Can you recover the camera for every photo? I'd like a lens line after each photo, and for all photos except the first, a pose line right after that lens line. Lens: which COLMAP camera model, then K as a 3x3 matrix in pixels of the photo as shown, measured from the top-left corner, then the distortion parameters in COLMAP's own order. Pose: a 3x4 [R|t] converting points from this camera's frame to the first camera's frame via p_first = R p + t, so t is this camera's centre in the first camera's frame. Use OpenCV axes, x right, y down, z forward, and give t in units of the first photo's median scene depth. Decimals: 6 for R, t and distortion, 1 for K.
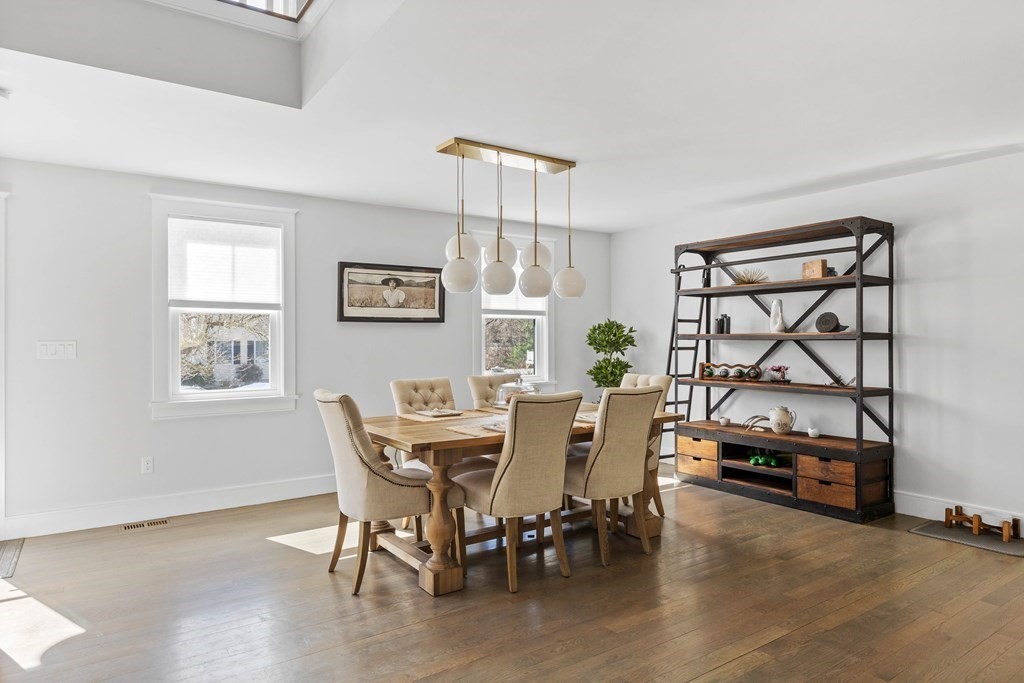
lens RADIAL K [[627.2, 0, 510.0], [0, 627.2, 336.4], [0, 0, 1]] dist [-0.005886, 0.002700]
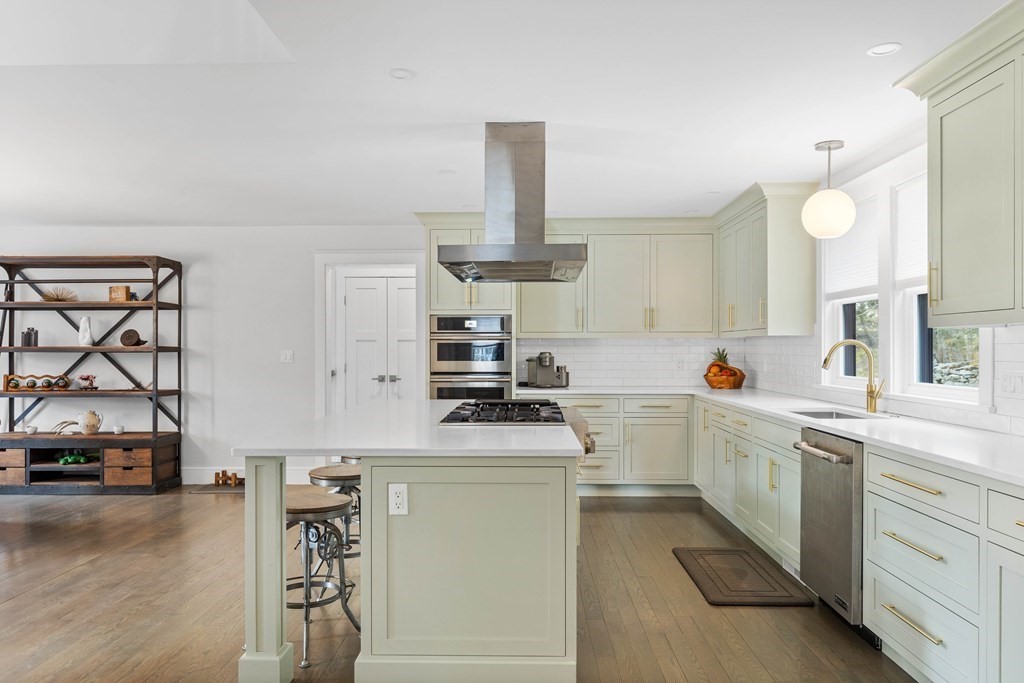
lens RADIAL K [[735.1, 0, 508.8], [0, 735.1, 352.0], [0, 0, 1]] dist [-0.002524, 0.005391]
pose [[0.588137, 0.000272, 0.808762, -0.214445], [-0.002472, 0.999996, 0.001461, 0.001508], [-0.808758, -0.002859, 0.588135, -0.433560]]
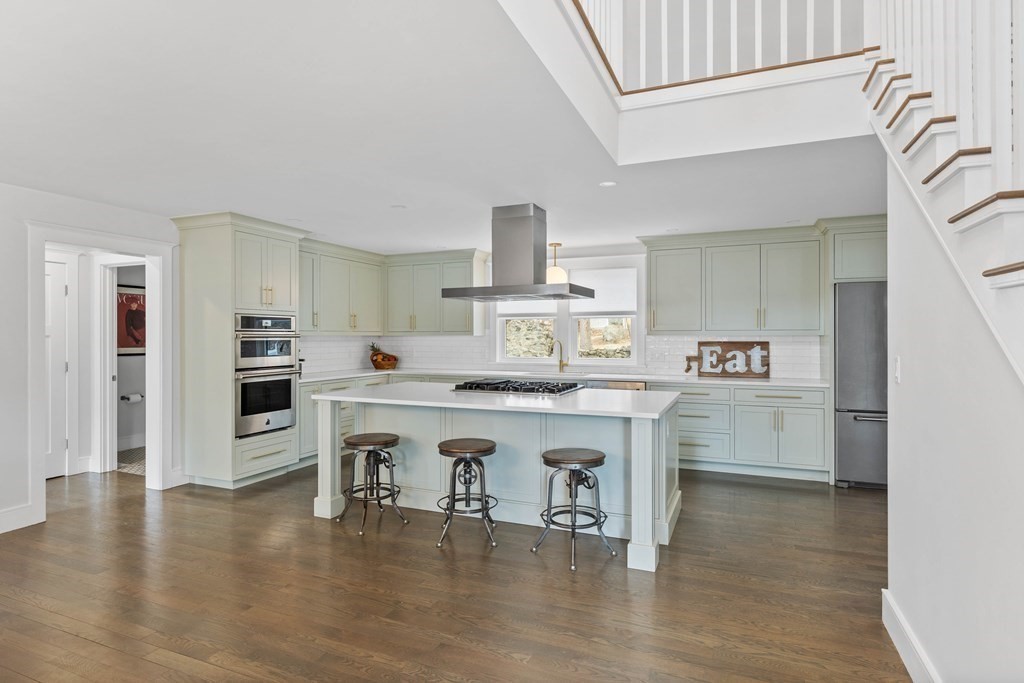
lens RADIAL K [[552.5, 0, 505.6], [0, 552.5, 334.5], [0, 0, 1]] dist [-0.003007, -0.001729]
pose [[-0.531331, 0.010190, 0.847103, -0.351755], [0.004329, 0.999947, -0.009313, -0.012202], [-0.847153, -0.001281, -0.531347, 0.601391]]
